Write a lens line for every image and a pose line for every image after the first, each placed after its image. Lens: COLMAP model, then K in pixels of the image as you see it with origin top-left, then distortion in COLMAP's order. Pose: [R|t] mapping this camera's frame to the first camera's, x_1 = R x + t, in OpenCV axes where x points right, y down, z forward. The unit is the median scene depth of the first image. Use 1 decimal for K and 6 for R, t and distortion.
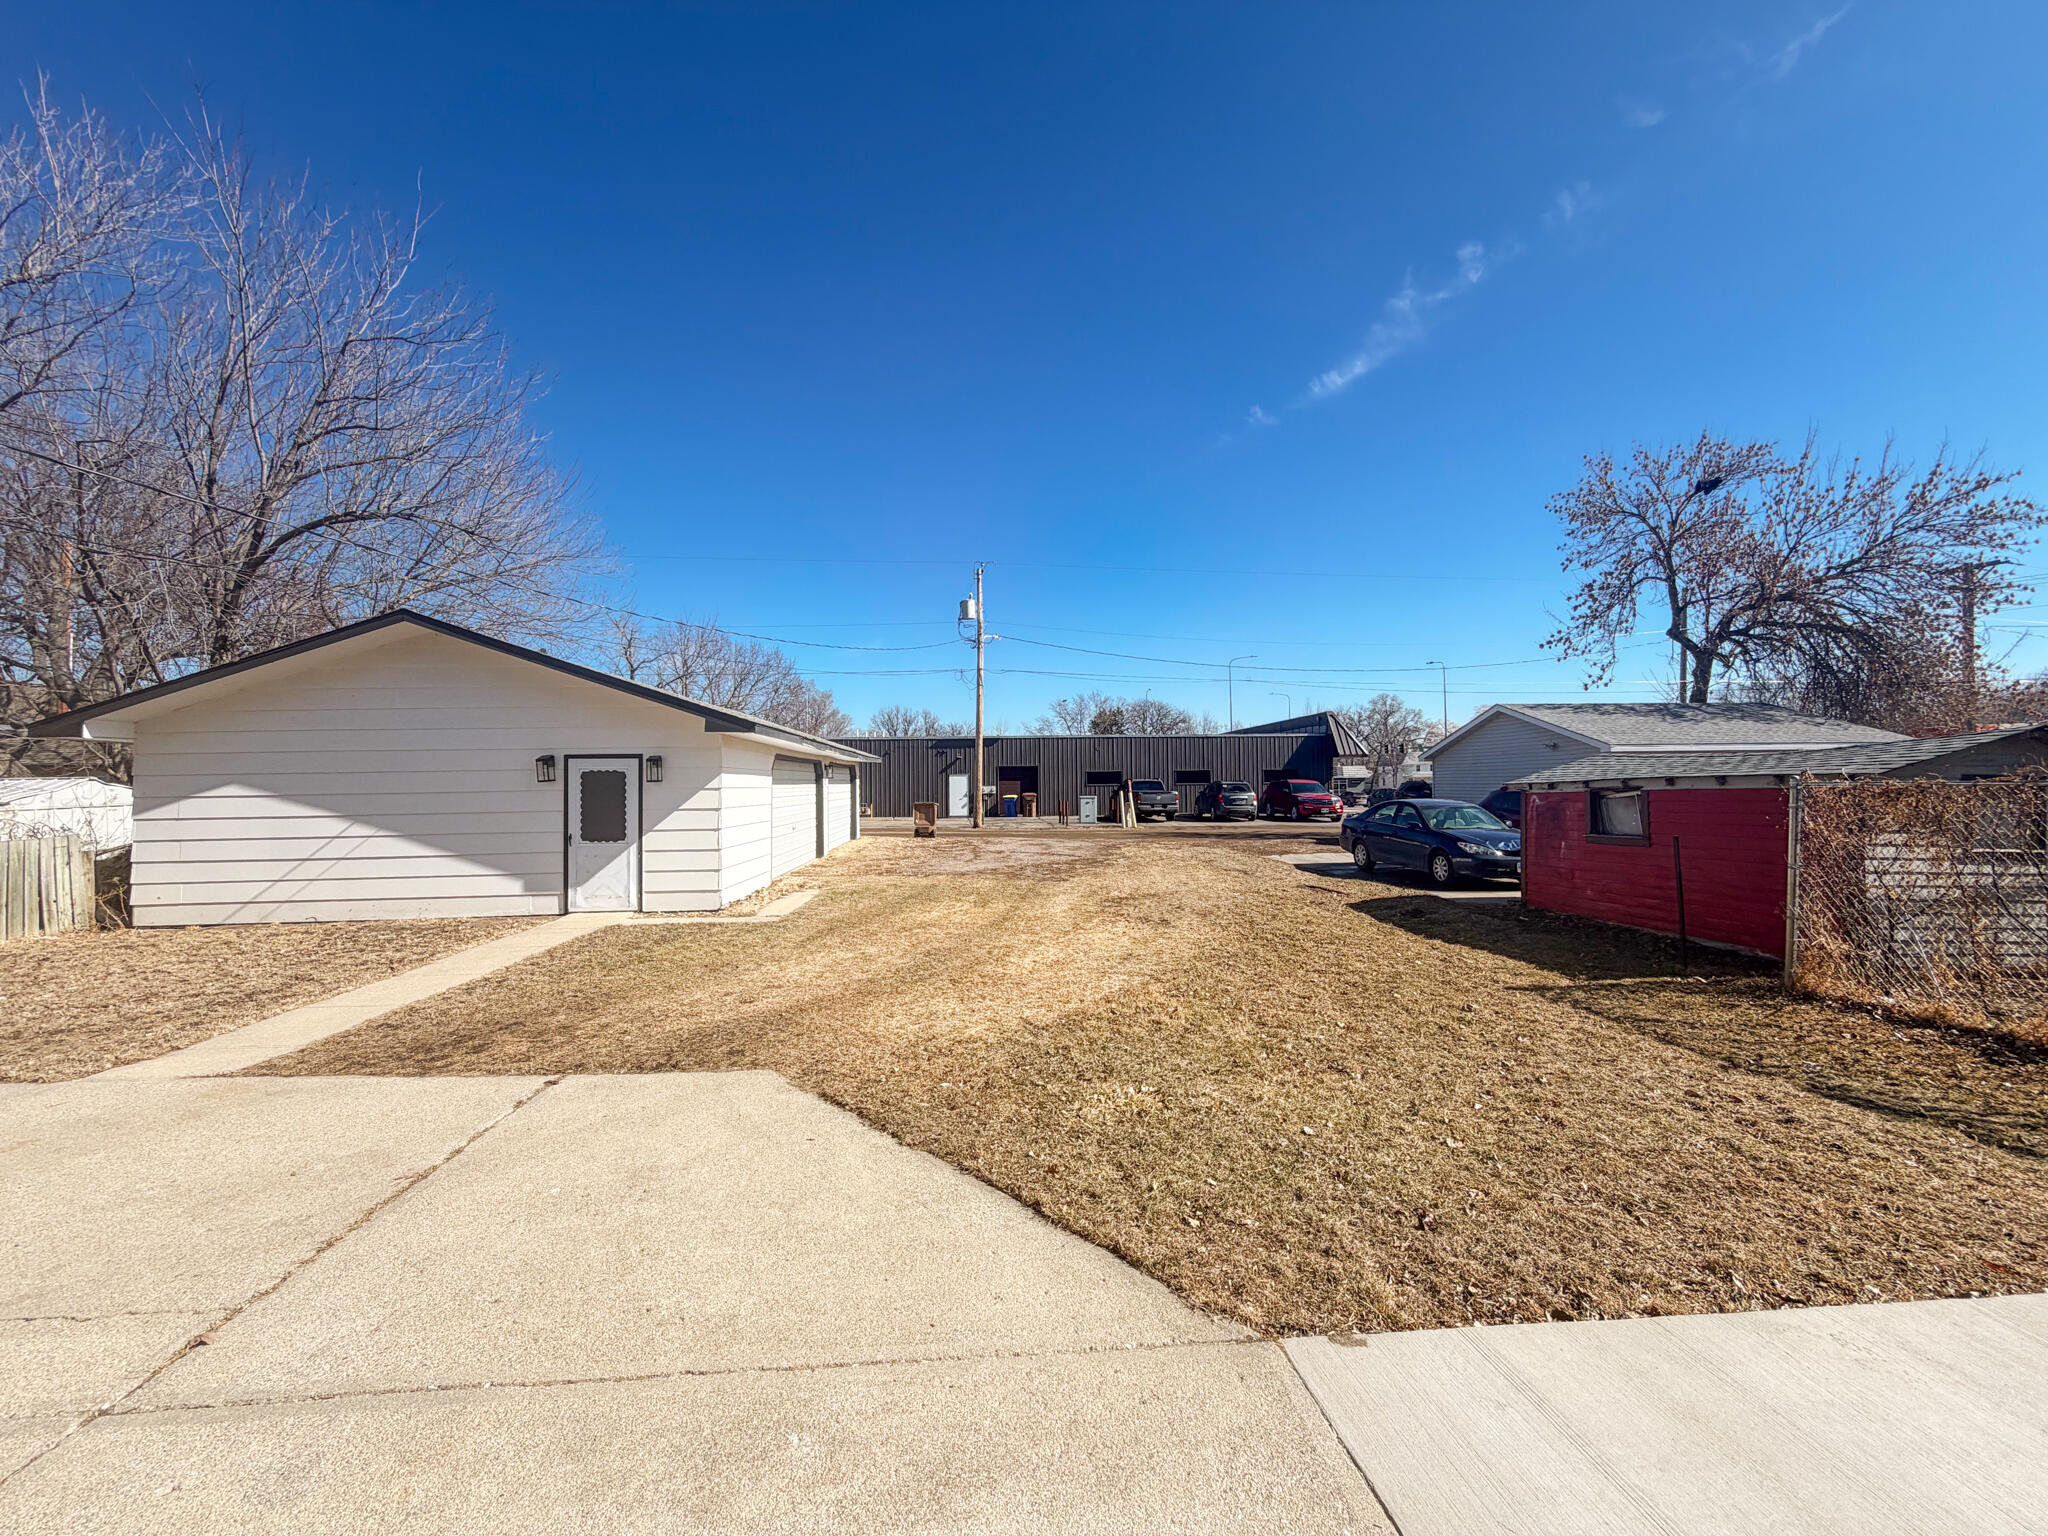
lens RADIAL K [[817.4, 0, 1011.0], [0, 817.4, 772.4], [0, 0, 1]] dist [0.000965, 0.000038]
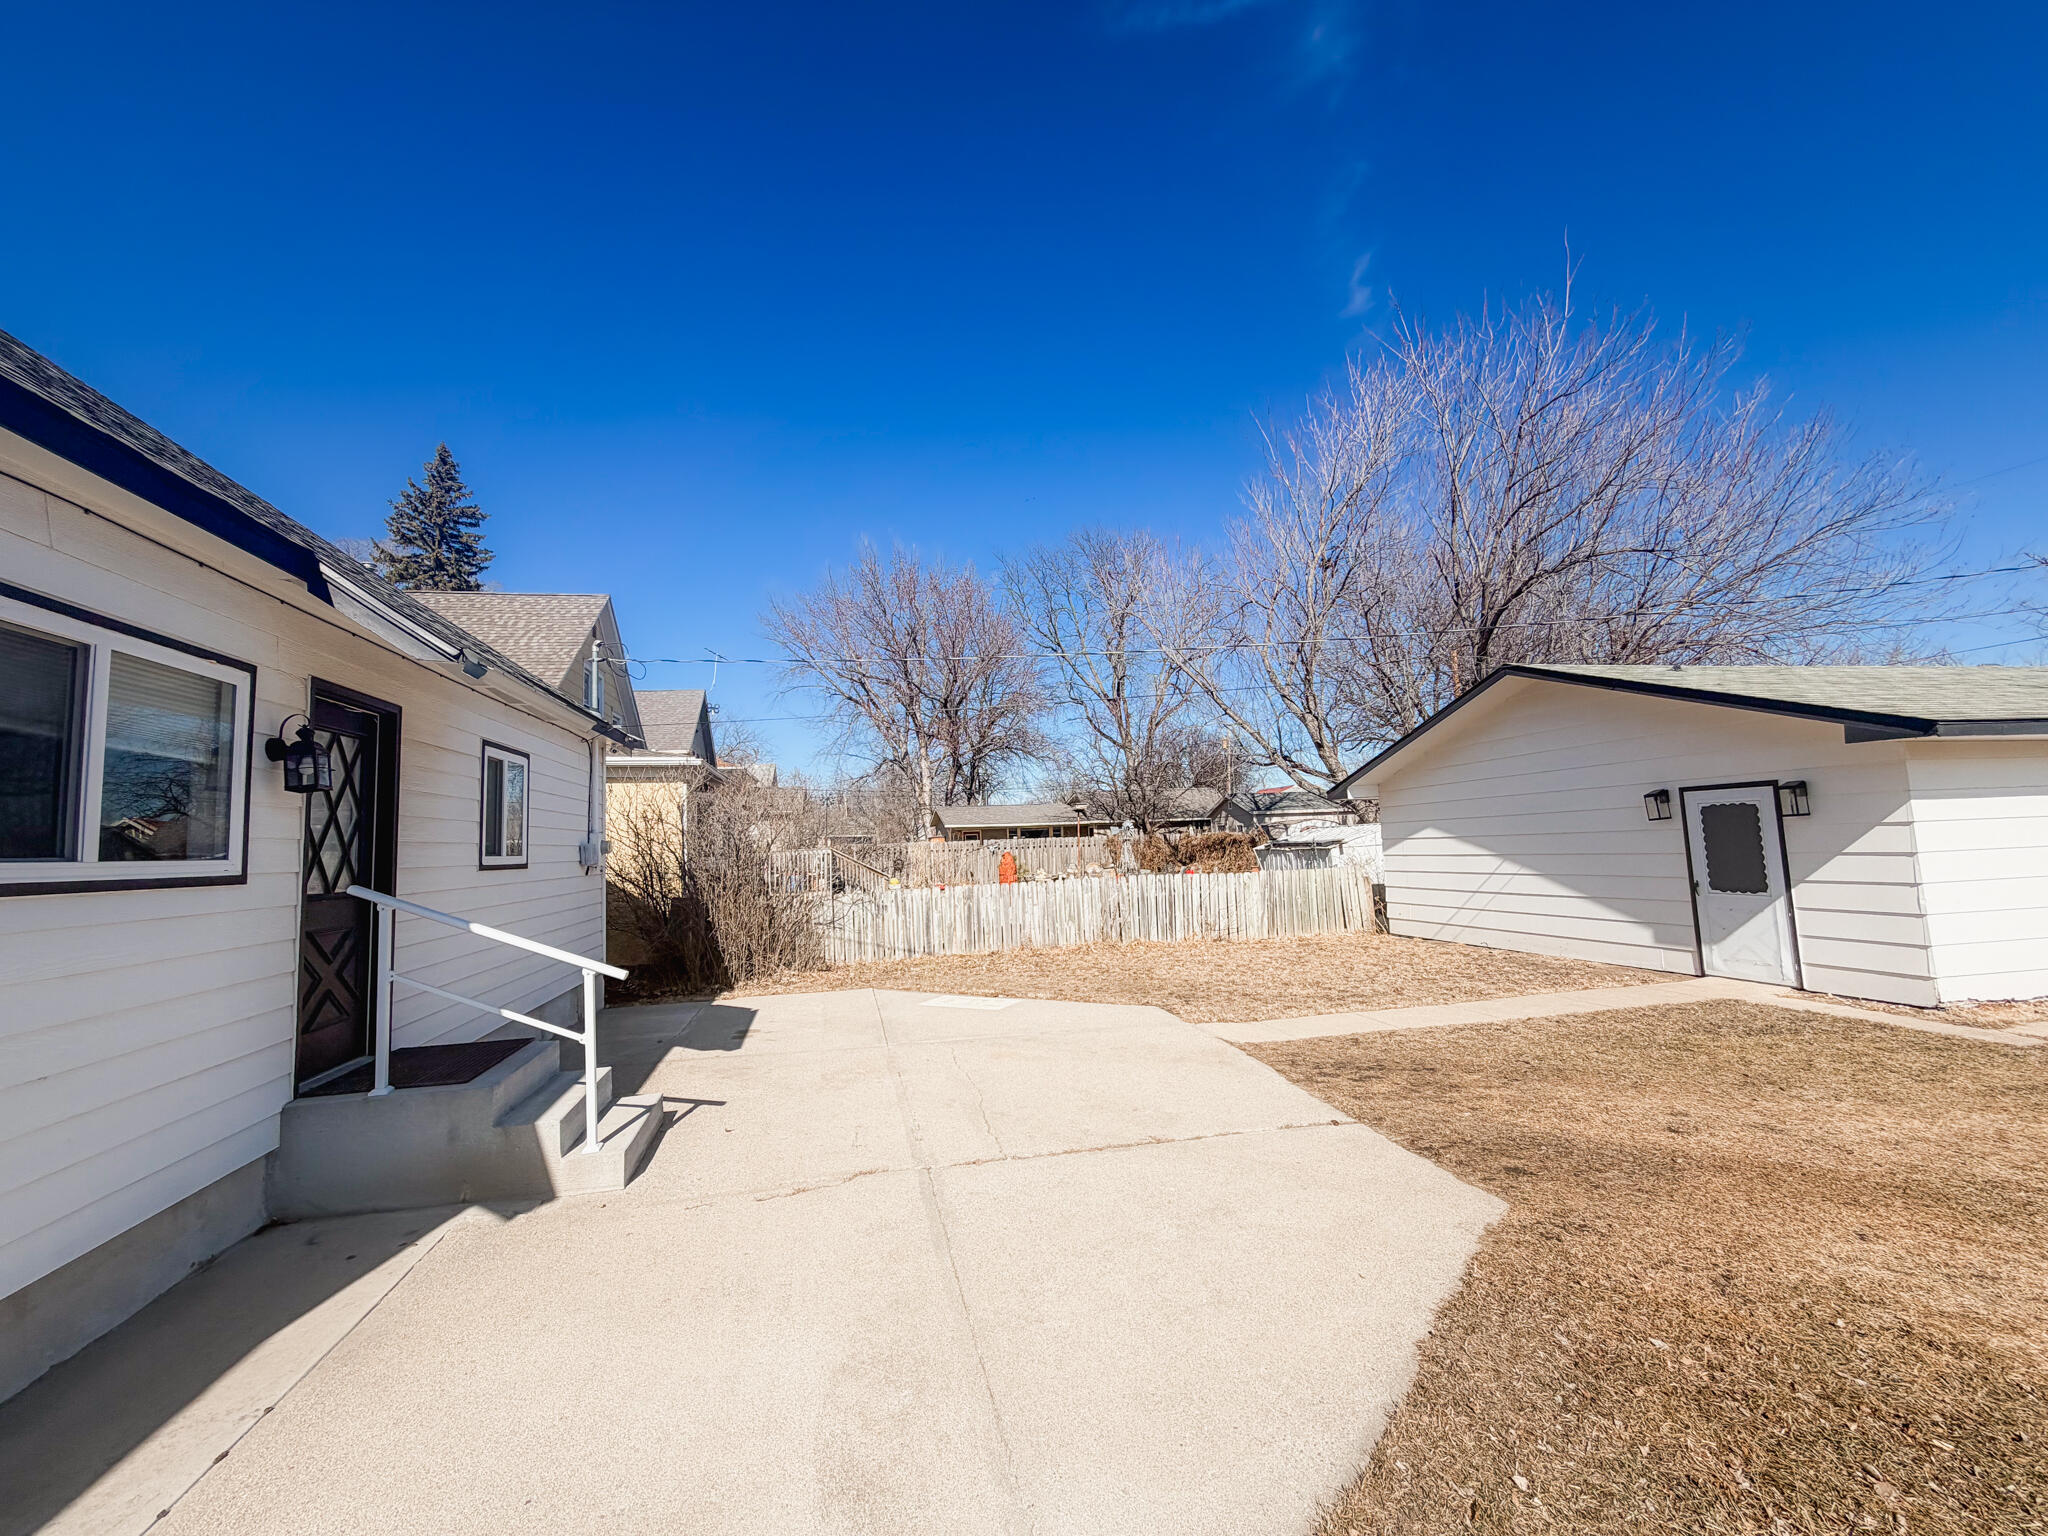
lens RADIAL K [[817.4, 0, 1011.0], [0, 817.4, 772.4], [0, 0, 1]] dist [0.000965, 0.000038]
pose [[0.129294, -0.081687, -0.988236, 0.212207], [0.054853, 0.995664, -0.075125, -0.011272], [0.990088, -0.044495, 0.133214, 0.192319]]
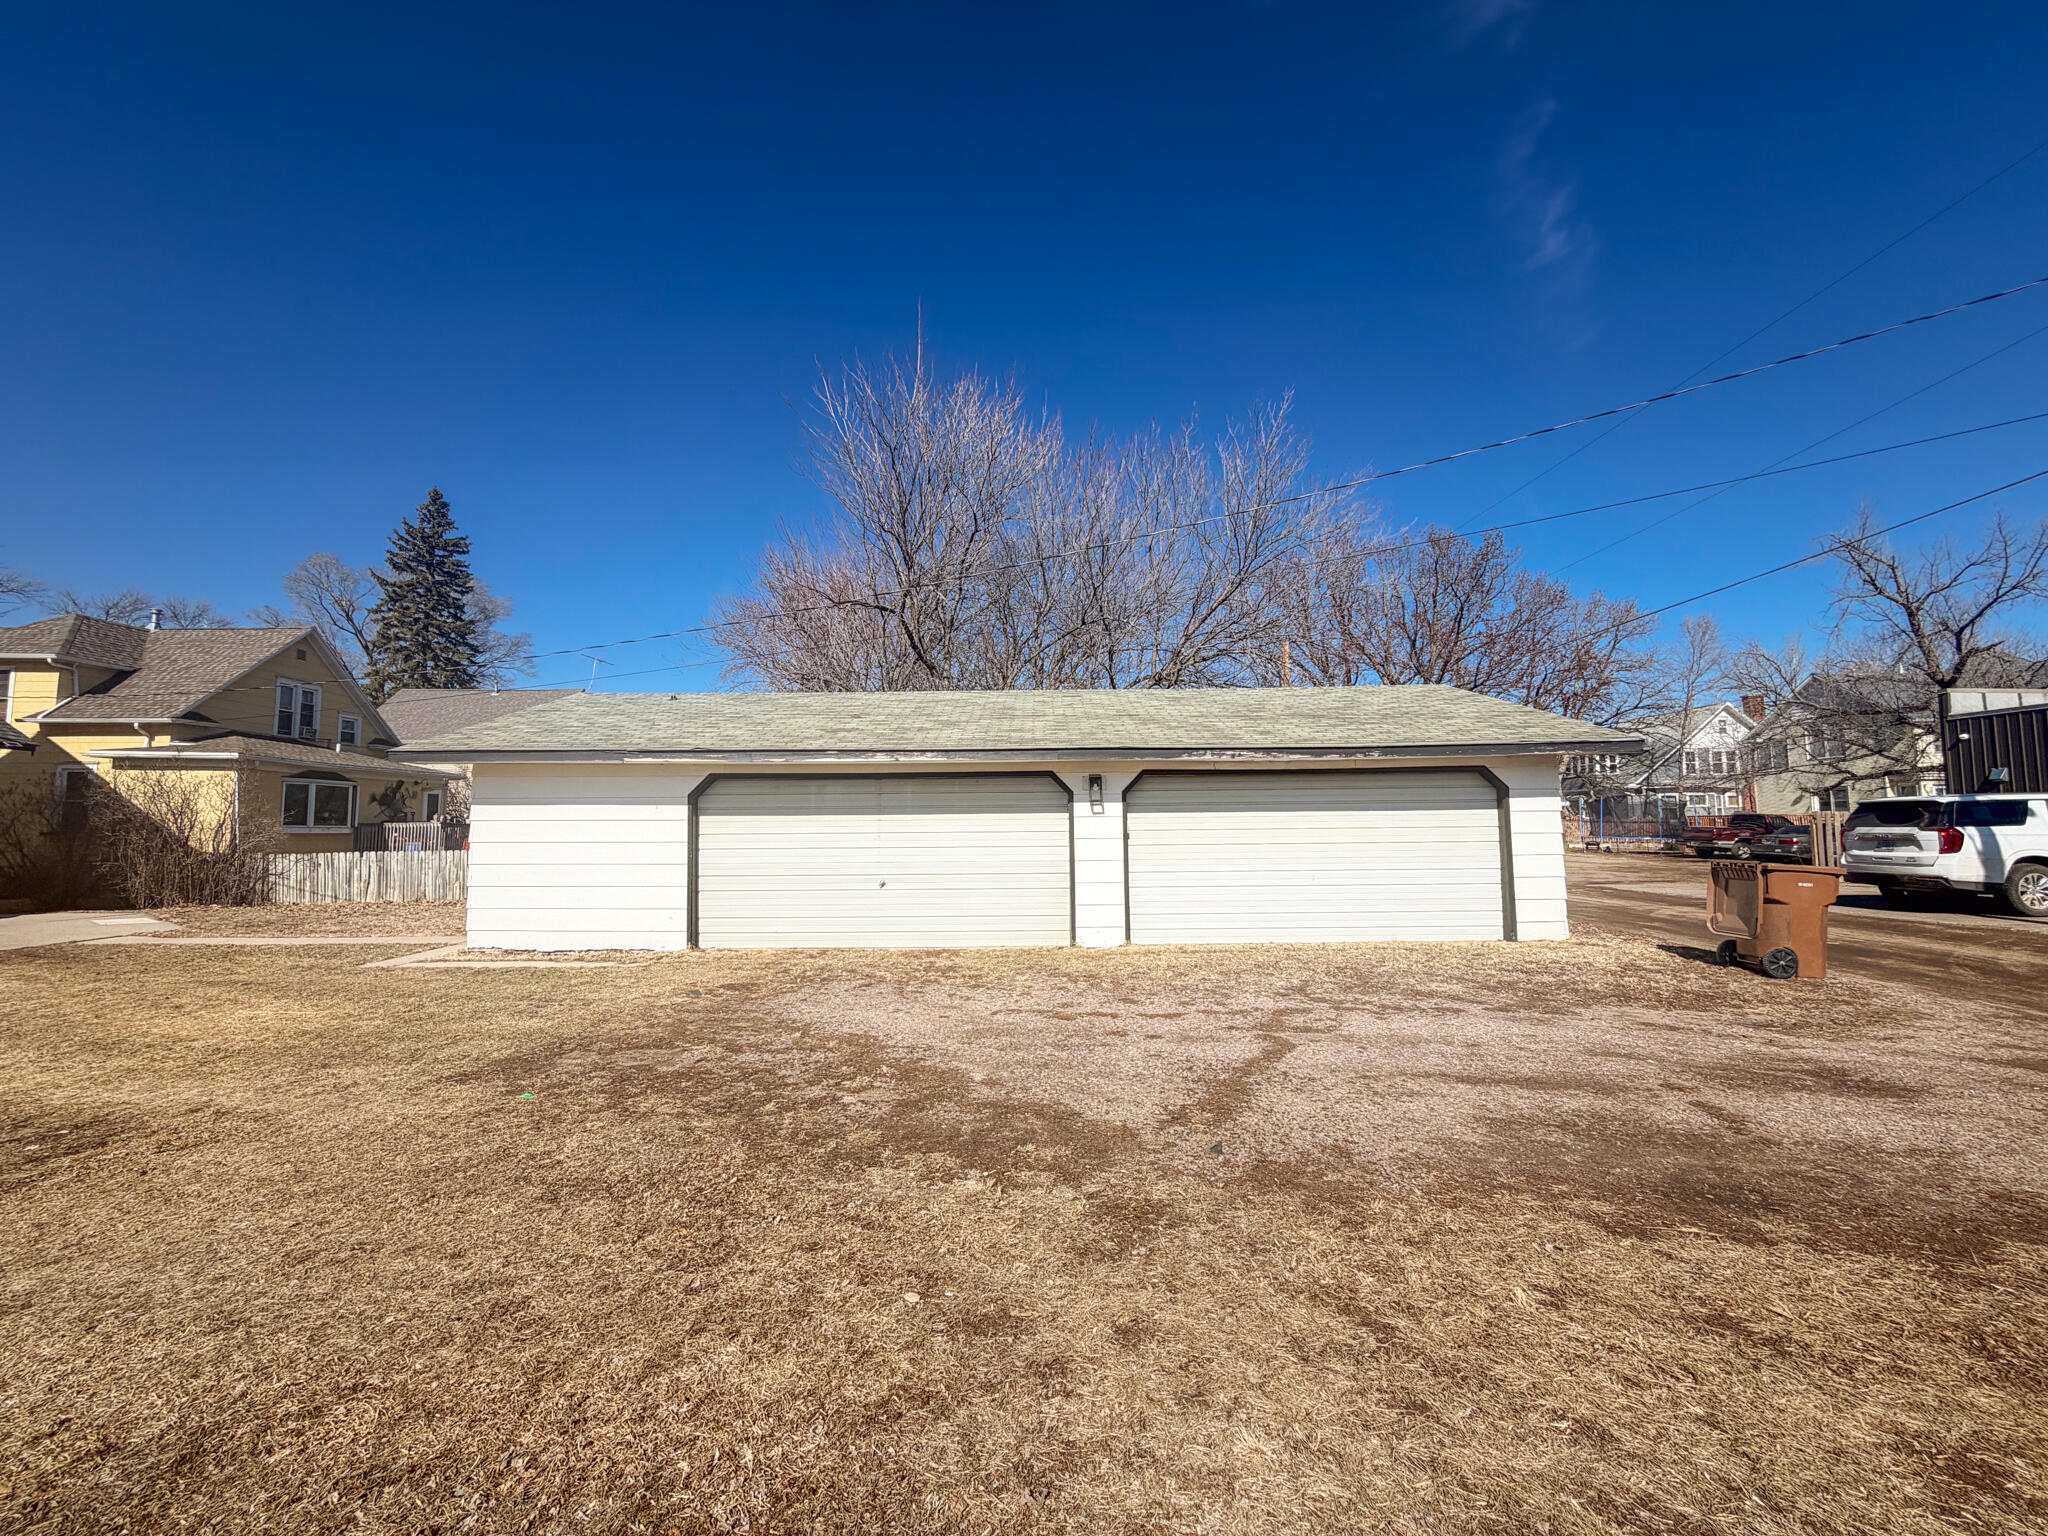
lens RADIAL K [[812.4, 0, 1017.5], [0, 812.4, 766.3], [0, 0, 1]] dist [-0.003420, -0.000190]
pose [[-0.060116, -0.069256, -0.995786, 0.566712], [0.020891, 0.997284, -0.070621, 0.033702], [0.997973, -0.025048, -0.058506, 1.748849]]
